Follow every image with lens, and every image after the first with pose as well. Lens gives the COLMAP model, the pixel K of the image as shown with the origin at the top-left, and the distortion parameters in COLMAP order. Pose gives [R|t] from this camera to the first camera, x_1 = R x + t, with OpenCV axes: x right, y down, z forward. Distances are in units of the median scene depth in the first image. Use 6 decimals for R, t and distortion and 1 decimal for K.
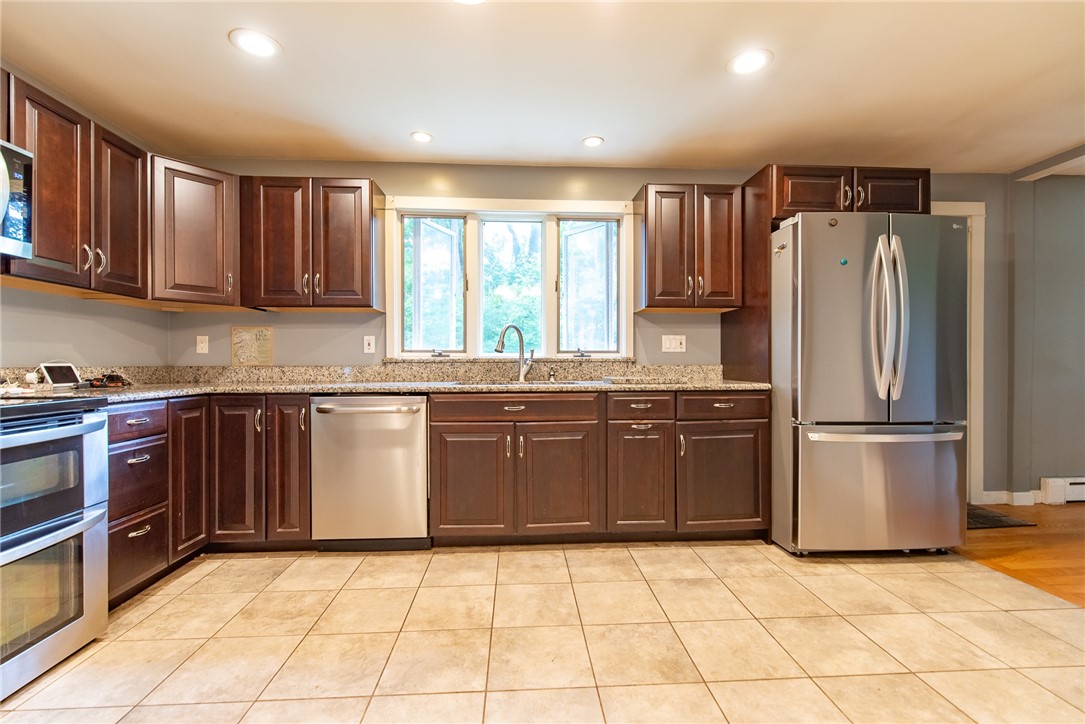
lens RADIAL K [[471.7, 0, 542.5], [0, 471.7, 362.0], [0, 0, 1]] dist [0.000613, 0.000114]
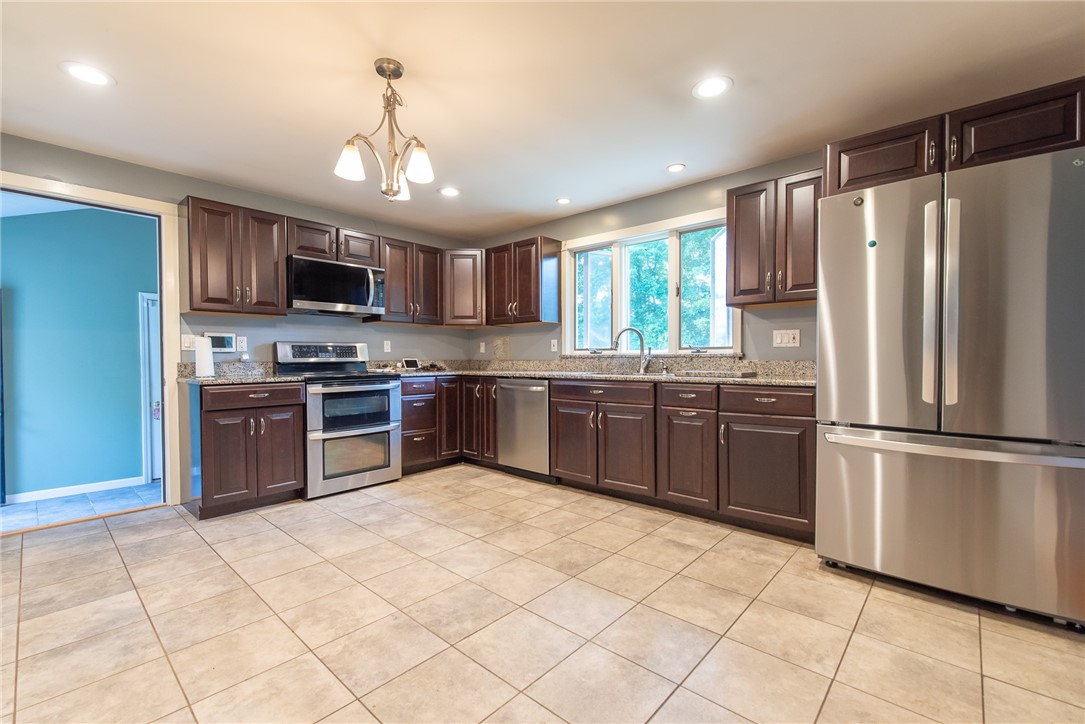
lens RADIAL K [[462.4, 0, 542.5], [0, 462.4, 362.0], [0, 0, 1]] dist [0.000671, 0.000337]
pose [[0.703618, 0.005647, -0.710556, 0.783638], [0.002417, 0.999944, 0.010341, -0.001593], [0.710575, -0.008993, 0.703564, -0.043009]]
